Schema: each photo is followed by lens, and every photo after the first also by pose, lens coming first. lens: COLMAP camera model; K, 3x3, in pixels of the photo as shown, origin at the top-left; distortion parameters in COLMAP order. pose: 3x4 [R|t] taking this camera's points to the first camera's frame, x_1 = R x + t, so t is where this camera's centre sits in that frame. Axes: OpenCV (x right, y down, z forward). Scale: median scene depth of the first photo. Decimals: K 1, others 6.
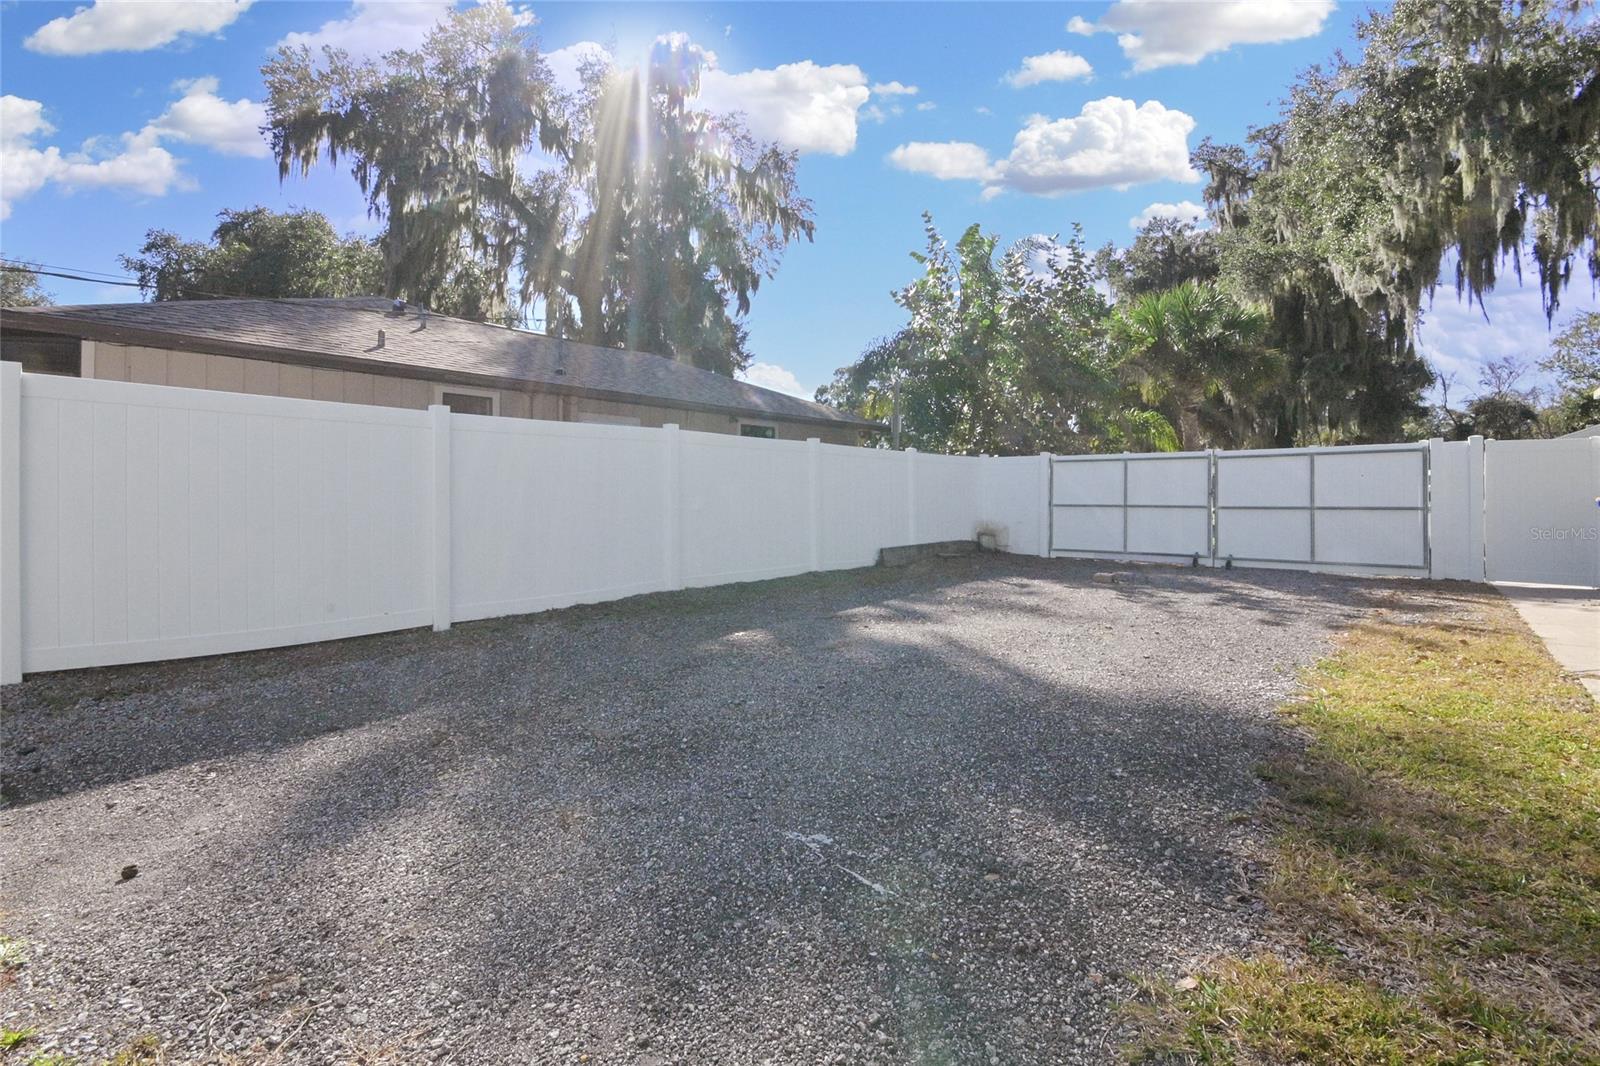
lens RADIAL K [[693.9, 0, 792.8], [0, 693.9, 498.8], [0, 0, 1]] dist [-0.024238, -0.002487]
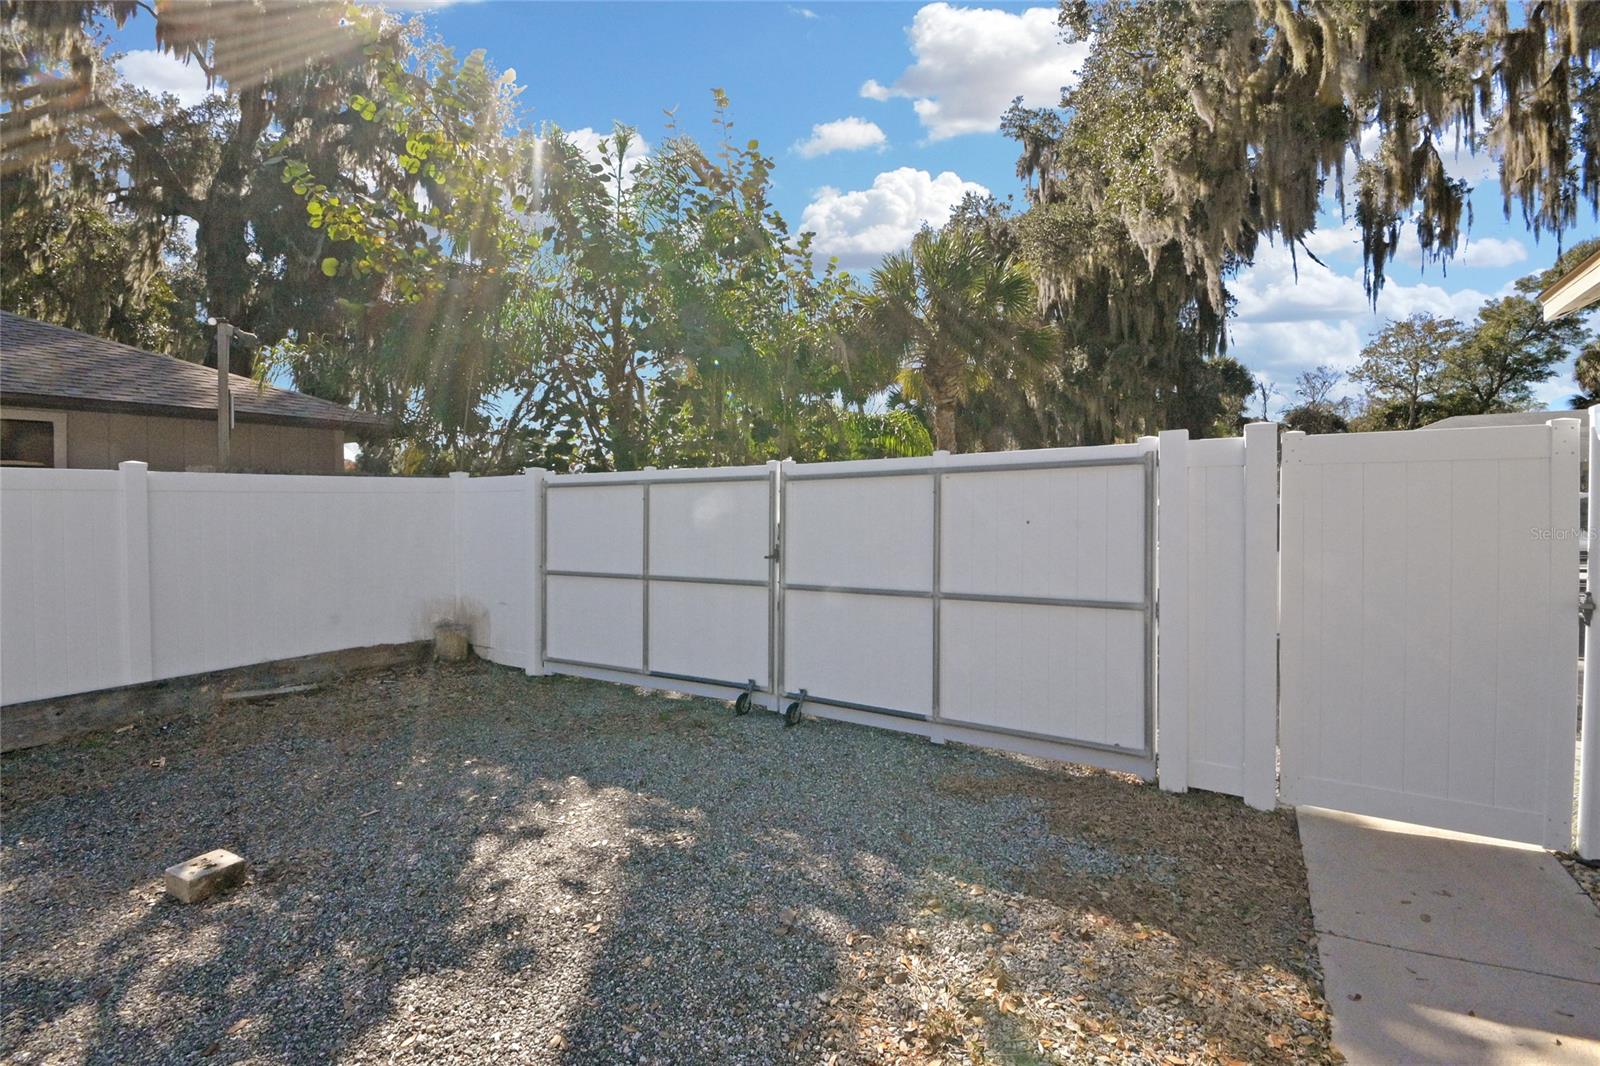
lens RADIAL K [[693.9, 0, 798.8], [0, 693.9, 531.9], [0, 0, 1]] dist [-0.024238, -0.002487]
pose [[0.986006, -0.016721, 0.165871, 0.242251], [0.011360, 0.999384, 0.033218, -0.017340], [-0.166324, -0.030869, 0.985588, 0.234704]]
